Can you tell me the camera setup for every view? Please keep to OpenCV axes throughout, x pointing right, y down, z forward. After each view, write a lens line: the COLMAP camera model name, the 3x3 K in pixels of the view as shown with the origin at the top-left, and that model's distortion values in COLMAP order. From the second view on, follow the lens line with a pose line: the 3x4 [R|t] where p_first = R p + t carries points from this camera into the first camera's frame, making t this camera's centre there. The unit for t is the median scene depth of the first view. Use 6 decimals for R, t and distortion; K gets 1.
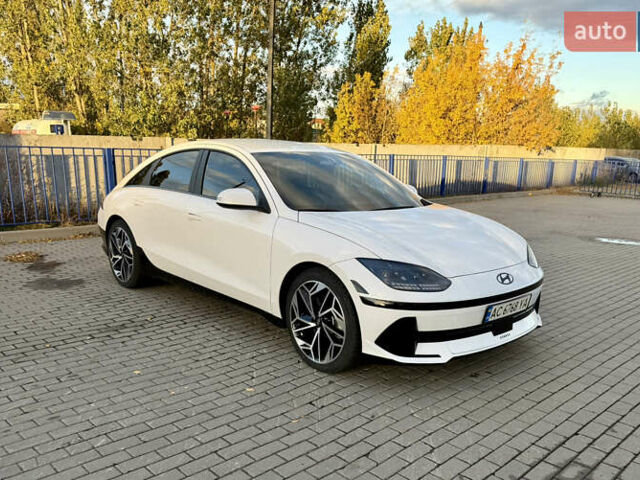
lens RADIAL K [[577.0, 0, 324.1], [0, 577.0, 242.3], [0, 0, 1]] dist [0.017354, 0.006545]
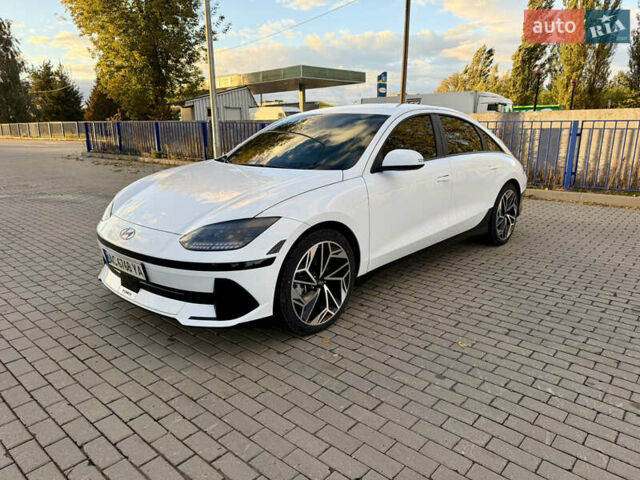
lens RADIAL K [[454.5, 0, 320.1], [0, 454.5, 238.2], [0, 0, 1]] dist [0.041174, -0.054429]
pose [[0.076602, 0.225938, -0.971125, 0.835312], [-0.161610, 0.963921, 0.211514, -0.121030], [0.983877, 0.140741, 0.110353, 0.987016]]
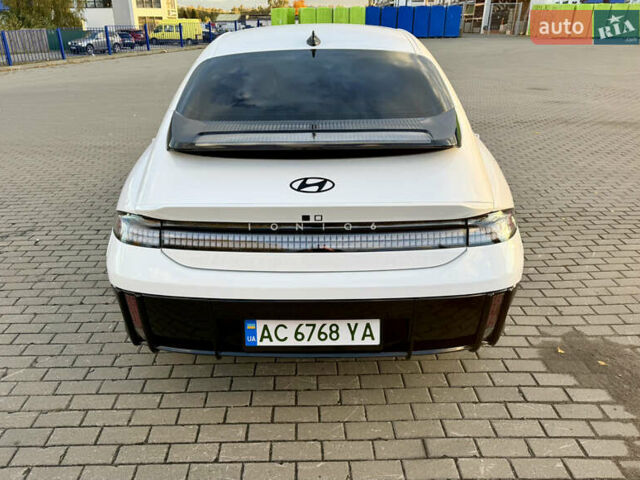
lens RADIAL K [[501.5, 0, 309.9], [0, 501.5, 246.9], [0, 0, 1]] dist [0.030353, 0.001322]
pose [[-0.720846, -0.290728, 0.629173, -0.667111], [0.114770, 0.845171, 0.522029, -0.319608], [-0.683527, 0.448513, -0.575871, 1.729633]]
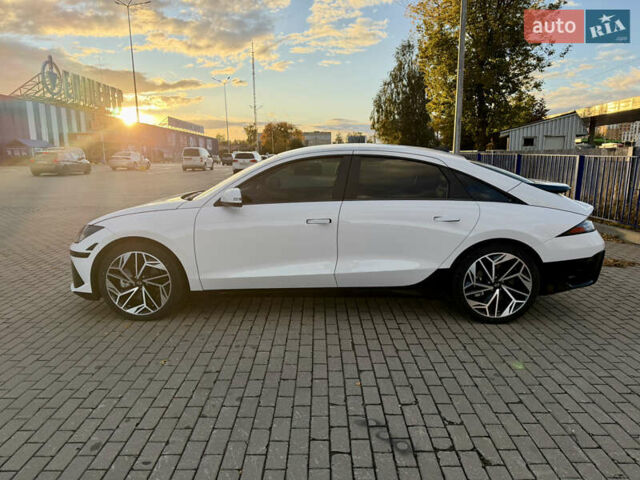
lens RADIAL K [[454.5, 0, 317.7], [0, 454.5, 243.7], [0, 0, 1]] dist [0.041174, -0.054429]
pose [[-0.699483, 0.124654, -0.703694, 0.598230], [-0.129205, 0.946385, 0.296077, -0.278022], [0.702872, 0.298022, -0.645874, 1.776123]]
